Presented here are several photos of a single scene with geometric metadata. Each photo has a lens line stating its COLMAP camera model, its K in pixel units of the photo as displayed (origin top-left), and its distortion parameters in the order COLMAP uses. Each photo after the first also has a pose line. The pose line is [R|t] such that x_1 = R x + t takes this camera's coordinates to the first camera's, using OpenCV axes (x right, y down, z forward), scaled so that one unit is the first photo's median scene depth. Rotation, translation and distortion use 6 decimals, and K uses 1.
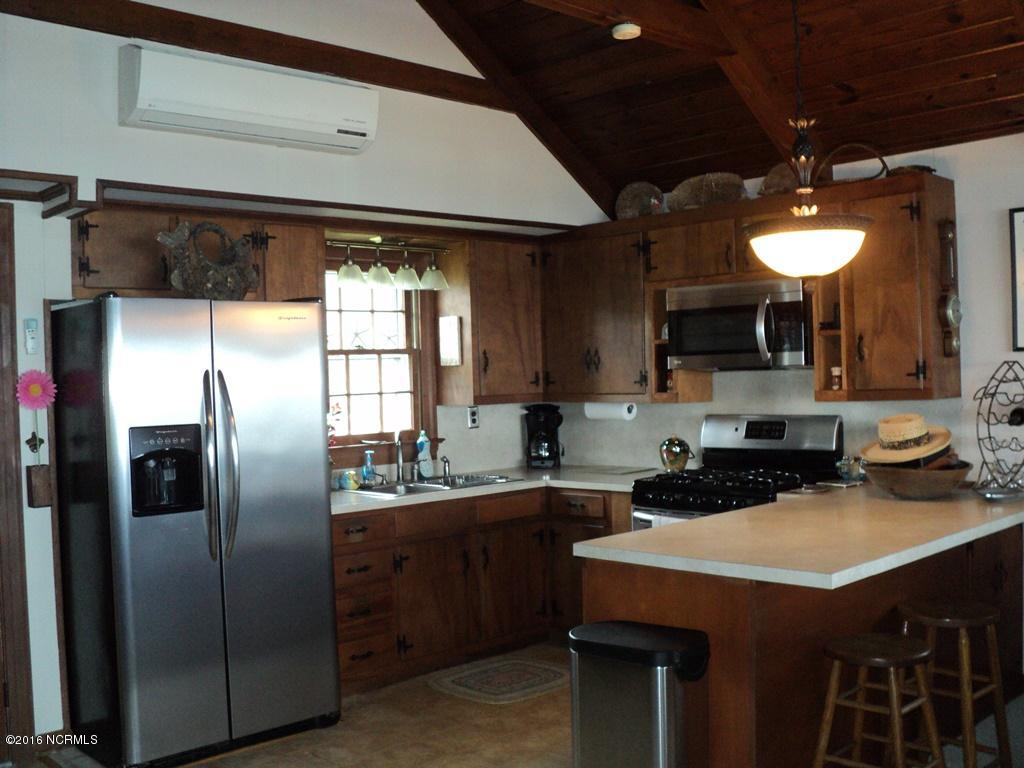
lens RADIAL K [[1046.3, 0, 512.0], [0, 1046.3, 384.0], [0, 0, 1]] dist [-0.203411, 0.227076]
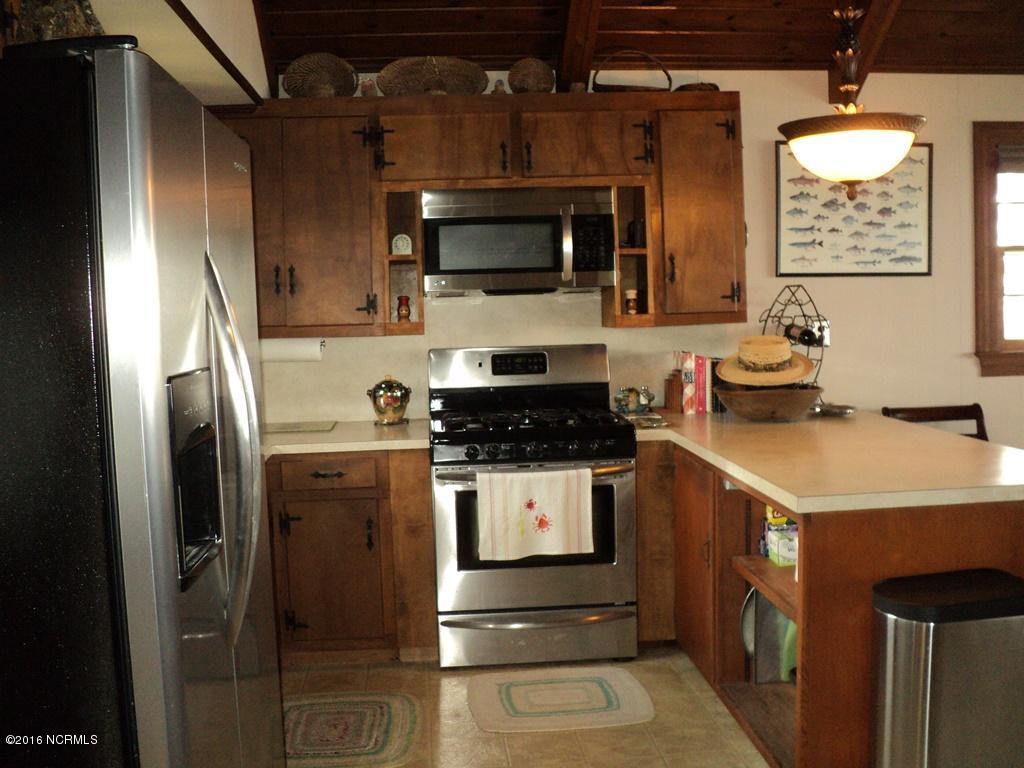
lens RADIAL K [[1046.3, 0, 512.0], [0, 1046.3, 384.0], [0, 0, 1]] dist [-0.203411, 0.227076]
pose [[0.635303, -0.046735, 0.770848, -0.469837], [0.016666, 0.998764, 0.046818, 0.022224], [-0.772083, -0.016897, 0.635297, 0.489125]]
